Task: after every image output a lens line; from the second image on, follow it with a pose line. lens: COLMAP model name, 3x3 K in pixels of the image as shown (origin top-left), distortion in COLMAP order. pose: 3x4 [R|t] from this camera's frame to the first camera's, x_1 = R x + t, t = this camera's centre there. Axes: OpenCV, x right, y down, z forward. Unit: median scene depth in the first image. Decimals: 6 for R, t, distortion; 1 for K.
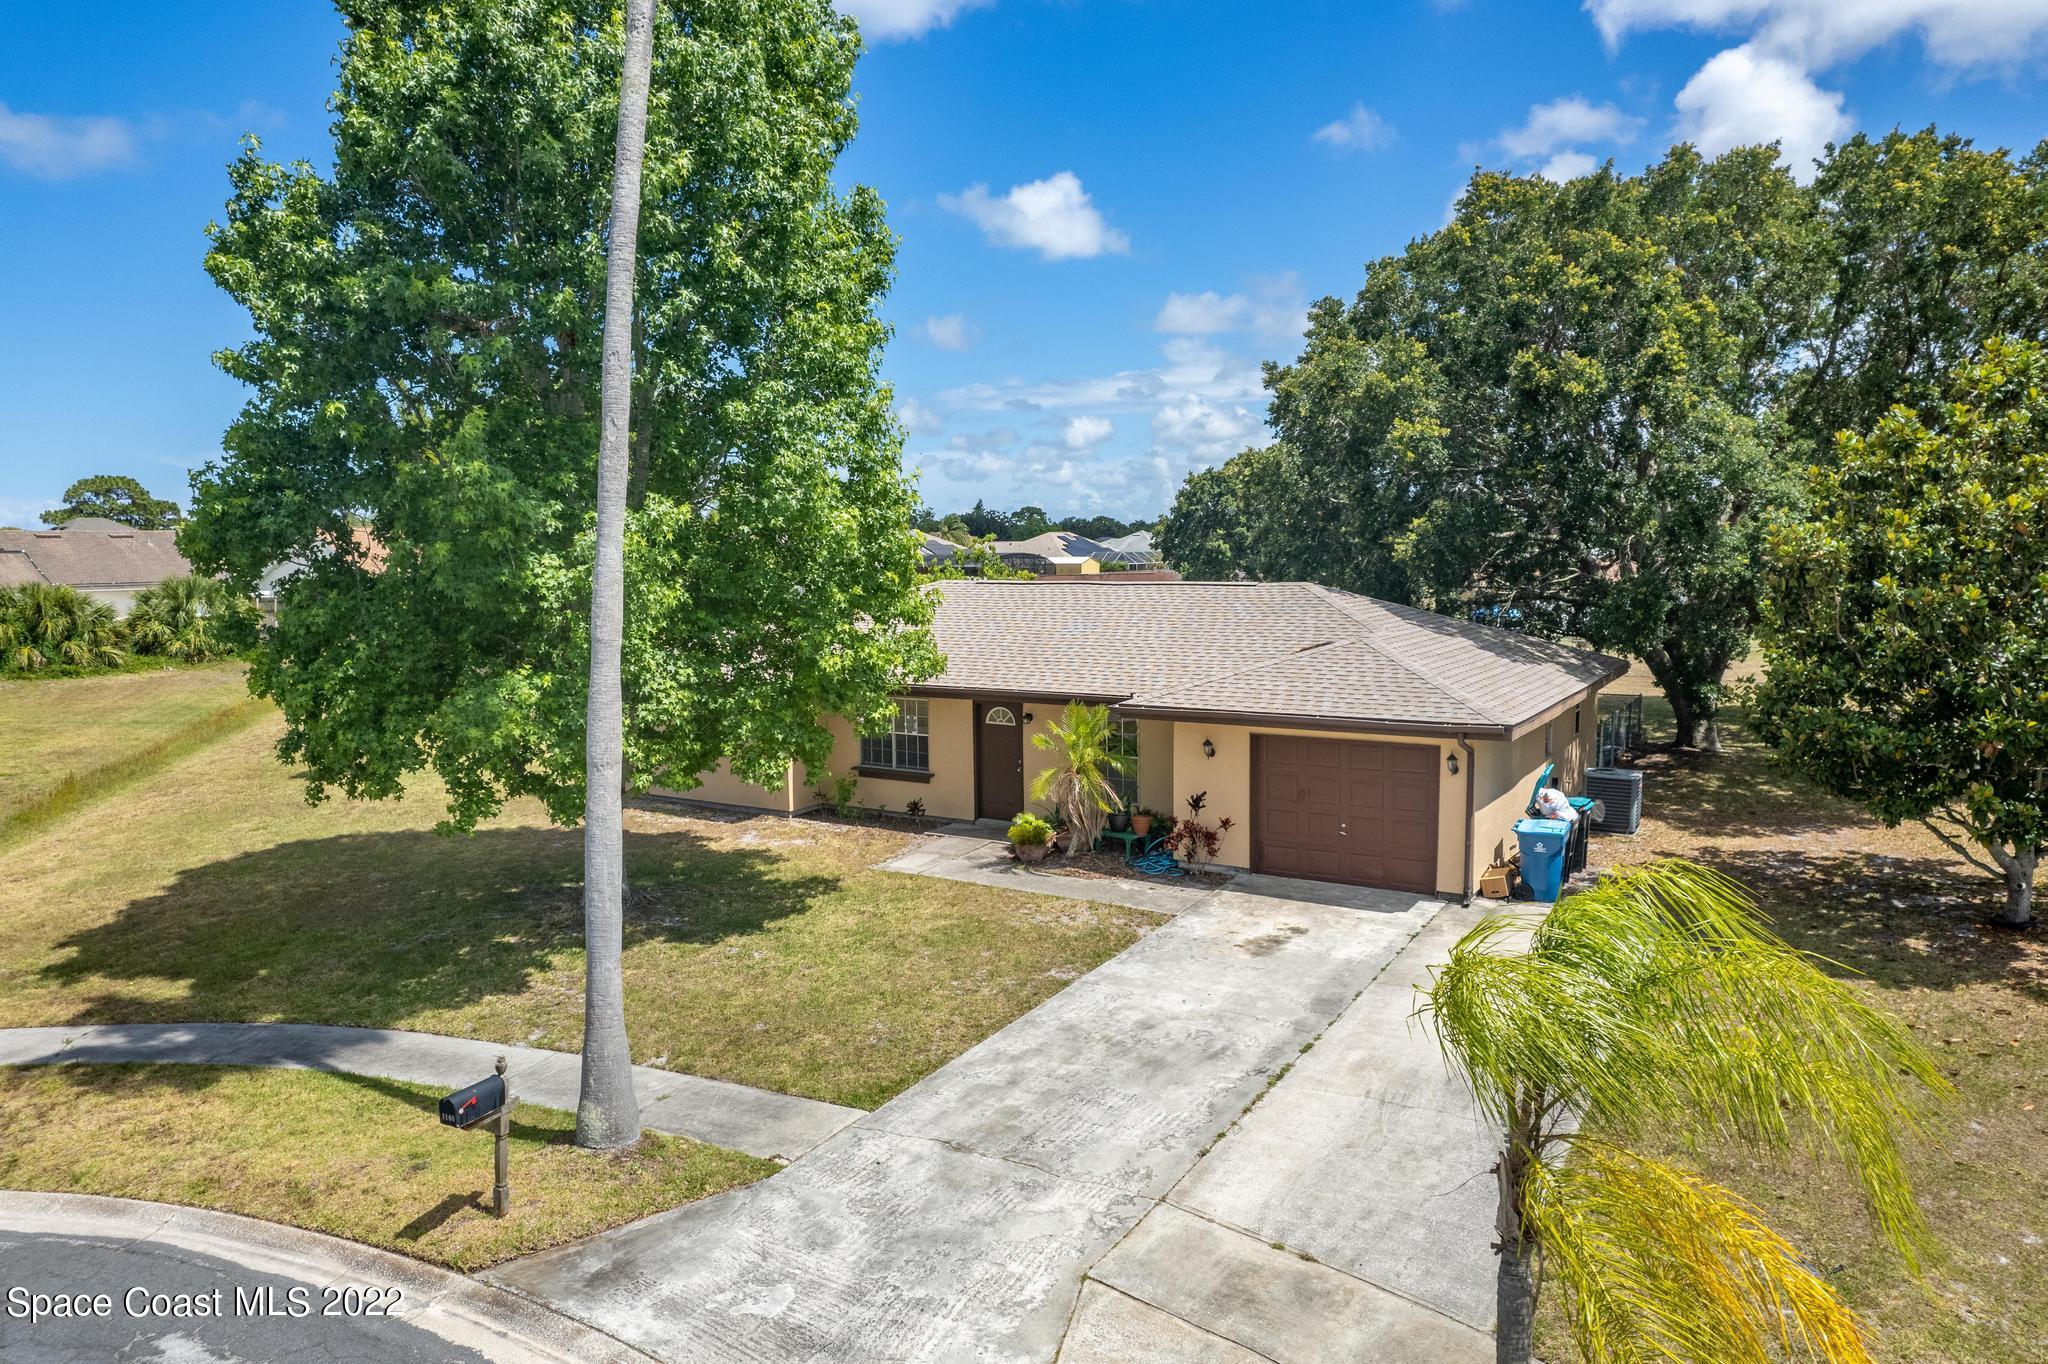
lens RADIAL K [[1363.5, 0, 1026.2], [0, 1363.5, 691.5], [0, 0, 1]] dist [-0.081371, 0.073388]
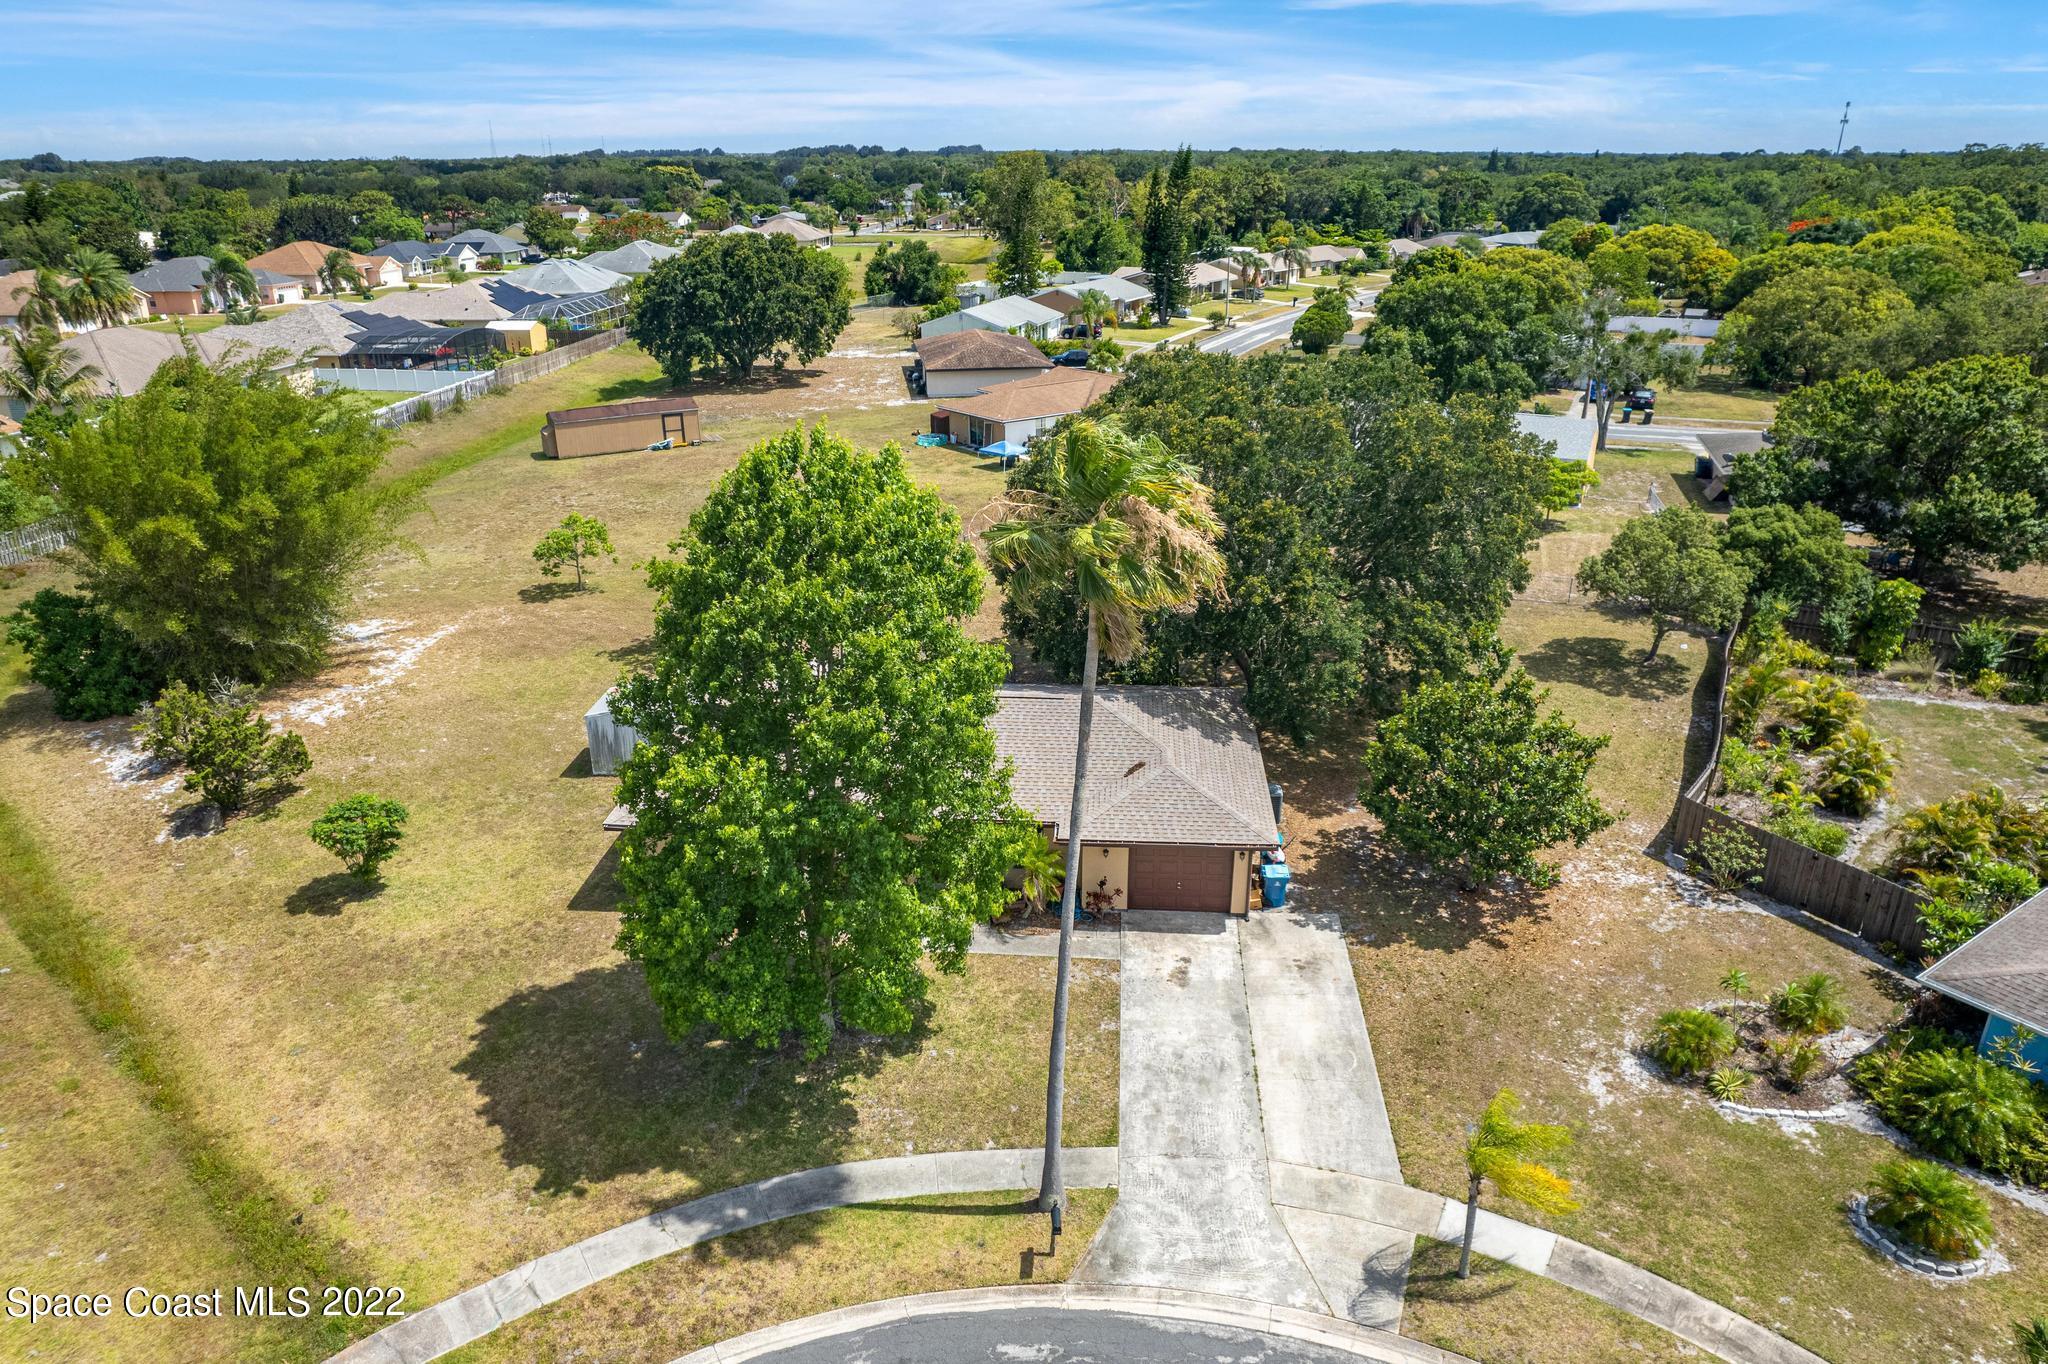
lens RADIAL K [[1363.5, 0, 1026.2], [0, 1363.5, 691.5], [0, 0, 1]] dist [-0.081371, 0.073388]
pose [[0.888692, -0.164986, 0.427792, -0.948833], [0.045143, 0.959968, 0.276450, -0.911348], [-0.456277, -0.226367, 0.860563, -0.605822]]
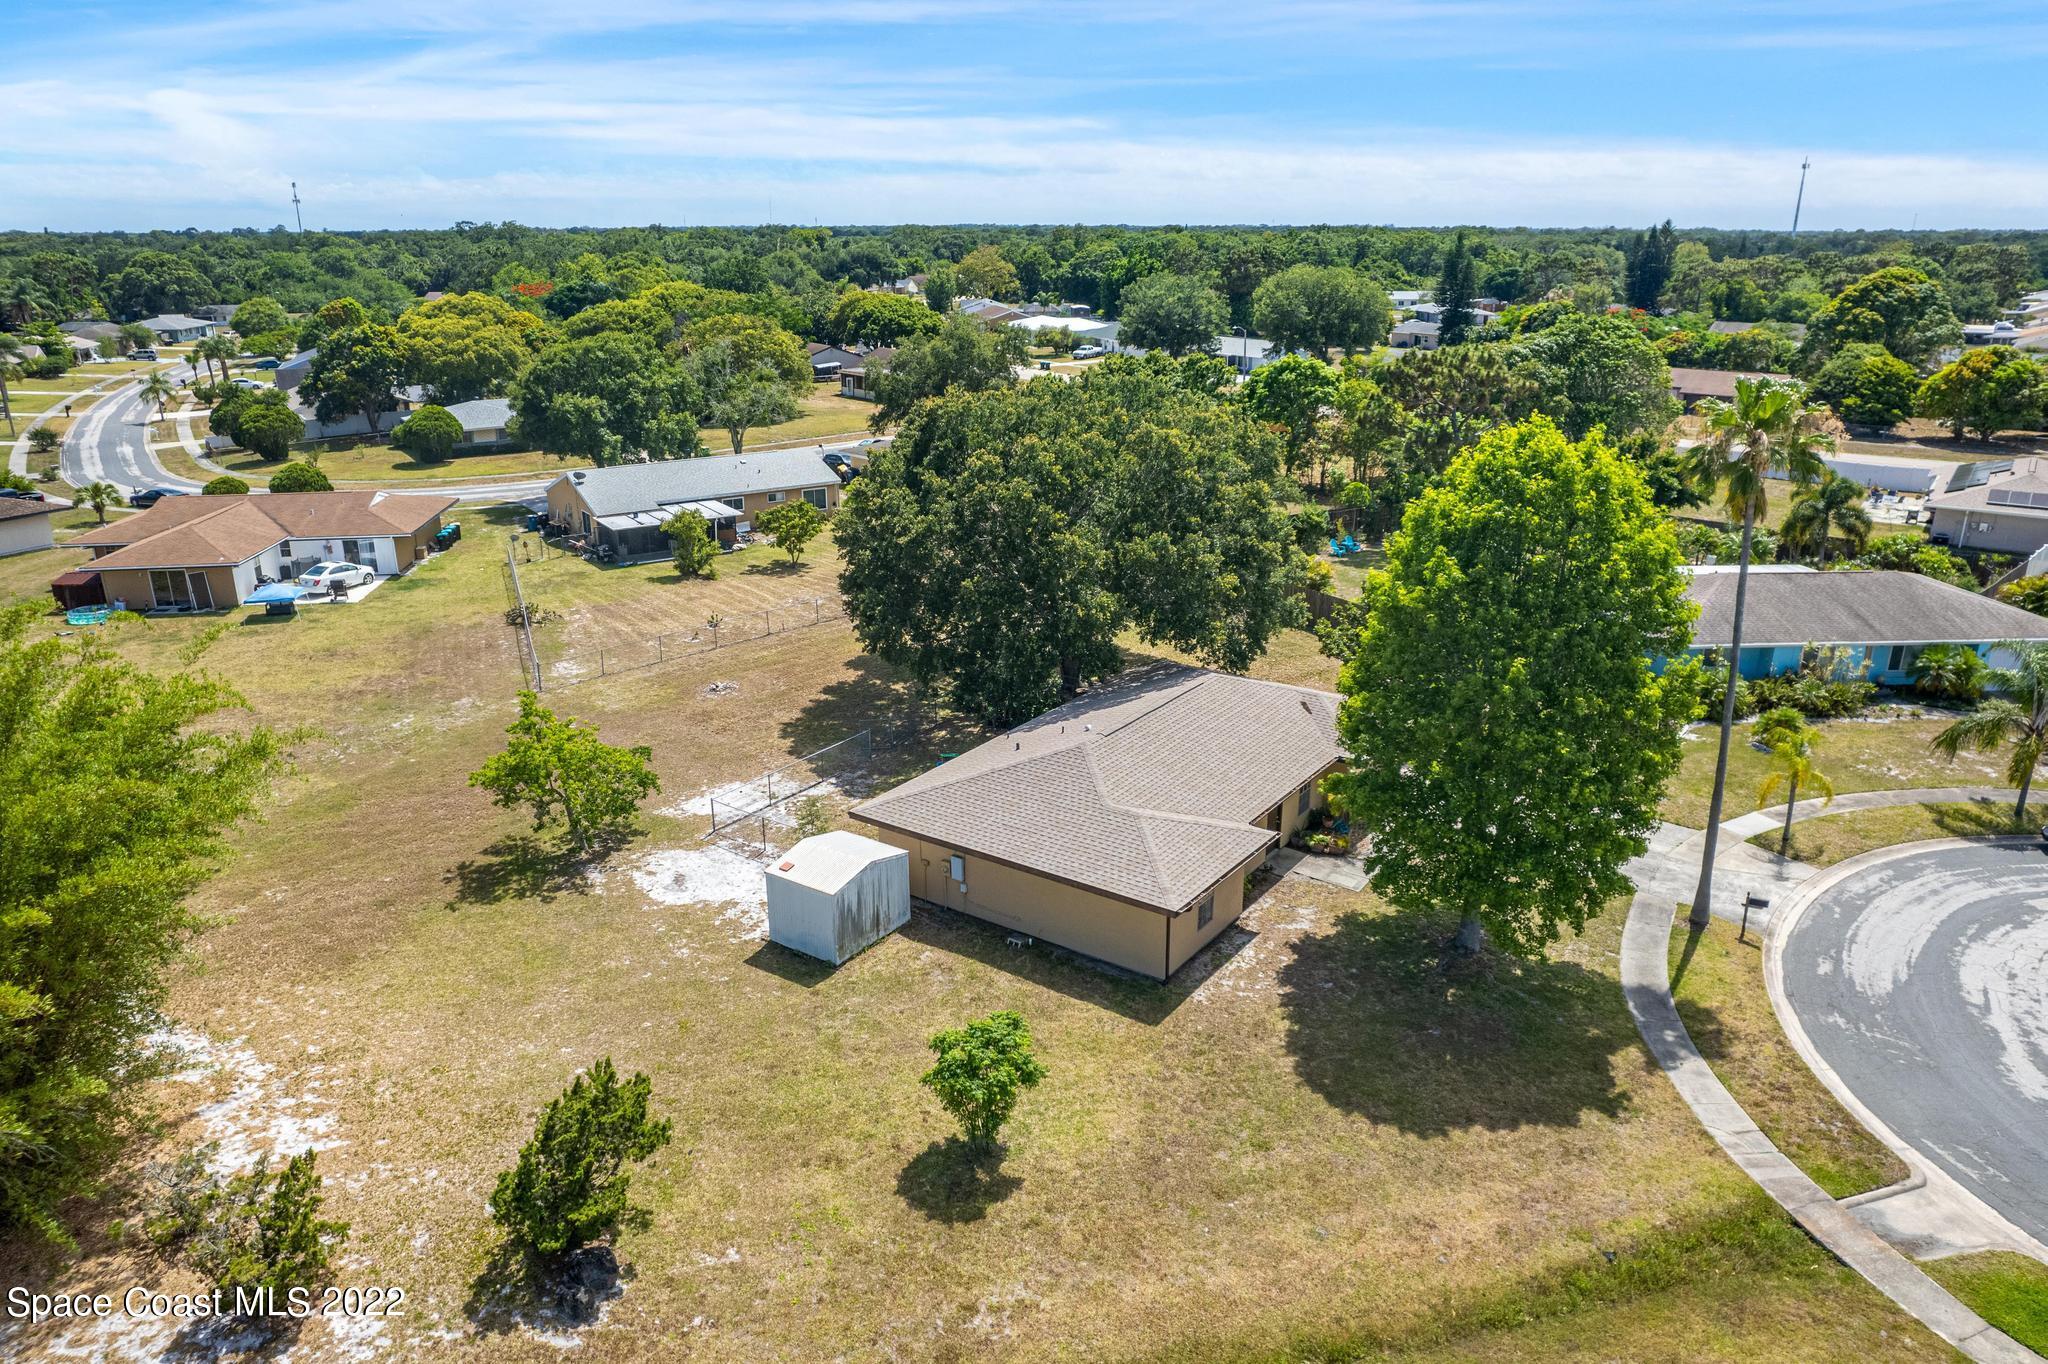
lens RADIAL K [[1396.2, 0, 1021.9], [0, 1396.2, 710.9], [0, 0, 1]] dist [-0.067867, 0.051224]
pose [[0.066201, -0.324854, 0.943444, -2.752834], [0.110178, 0.942116, 0.316666, -1.125810], [-0.991705, 0.082983, 0.098160, 1.825893]]
